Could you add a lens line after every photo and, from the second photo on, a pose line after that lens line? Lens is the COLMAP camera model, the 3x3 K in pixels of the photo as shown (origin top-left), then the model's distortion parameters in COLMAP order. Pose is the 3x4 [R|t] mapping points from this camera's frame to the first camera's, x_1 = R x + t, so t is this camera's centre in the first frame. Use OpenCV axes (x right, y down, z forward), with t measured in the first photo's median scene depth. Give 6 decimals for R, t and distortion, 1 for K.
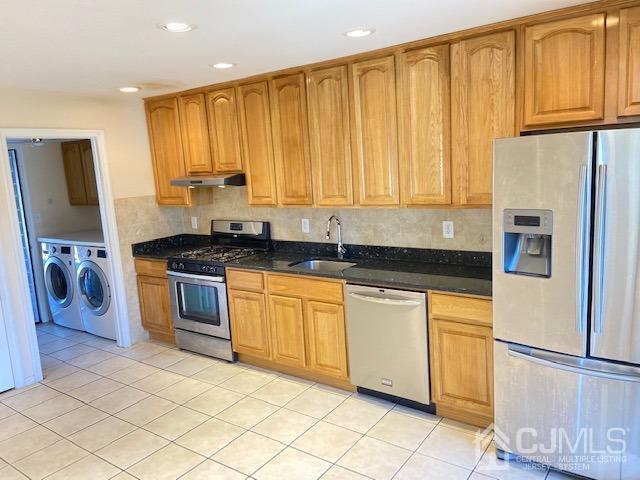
lens RADIAL K [[476.7, 0, 318.4], [0, 476.7, 237.4], [0, 0, 1]] dist [0.098453, -0.106109]
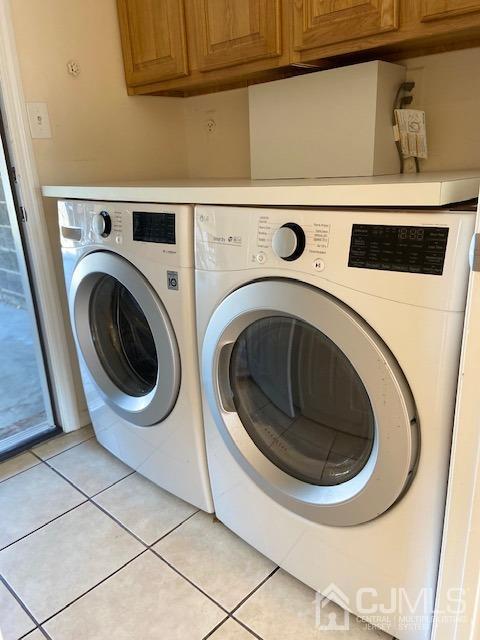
lens RADIAL K [[476.7, 0, 239.4], [0, 476.7, 320.0], [0, 0, 1]] dist [0.098453, -0.106109]
pose [[0.991223, 0.055422, -0.120023, -0.427620], [-0.033774, 0.983917, 0.175404, 0.027587], [0.127814, -0.169811, 0.977153, 0.727725]]
